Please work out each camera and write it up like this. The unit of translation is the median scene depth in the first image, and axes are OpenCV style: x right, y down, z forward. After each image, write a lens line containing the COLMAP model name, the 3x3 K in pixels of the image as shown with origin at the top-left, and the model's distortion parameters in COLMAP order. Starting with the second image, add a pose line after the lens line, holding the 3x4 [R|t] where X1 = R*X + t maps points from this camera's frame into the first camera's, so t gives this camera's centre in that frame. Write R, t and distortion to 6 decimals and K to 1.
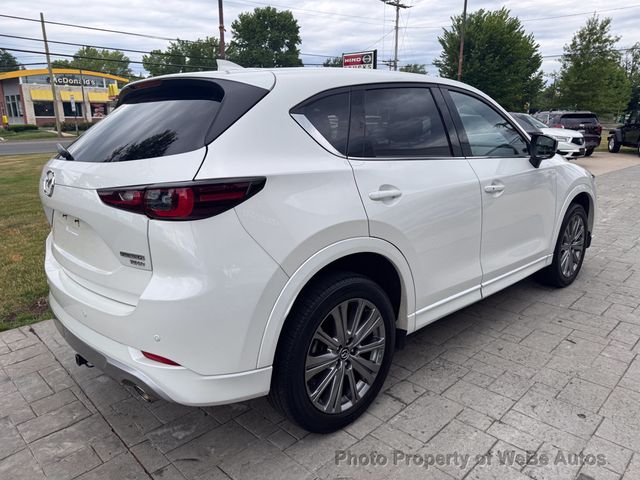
lens RADIAL K [[468.0, 0, 320.0], [0, 468.0, 240.0], [0, 0, 1]] dist [0.023089, -0.008226]
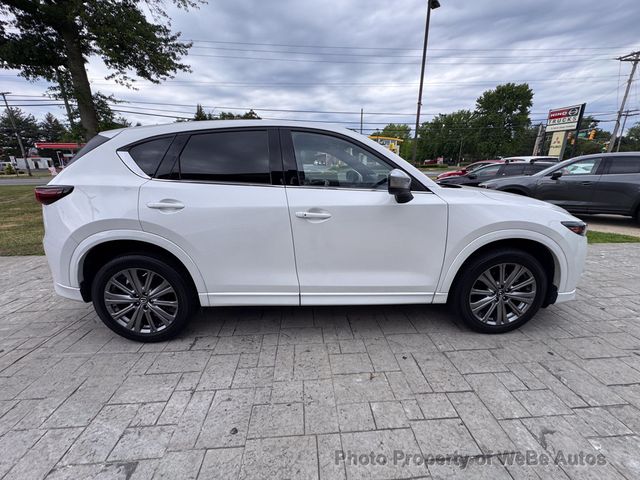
lens RADIAL K [[259.8, 0, 320.0], [0, 259.8, 240.0], [0, 0, 1]] dist [-0.000945, -0.000110]
pose [[0.748408, 0.189369, -0.635629, 0.216363], [-0.164905, 0.981407, 0.098220, -0.031365], [0.642411, 0.031309, 0.765721, 0.143538]]
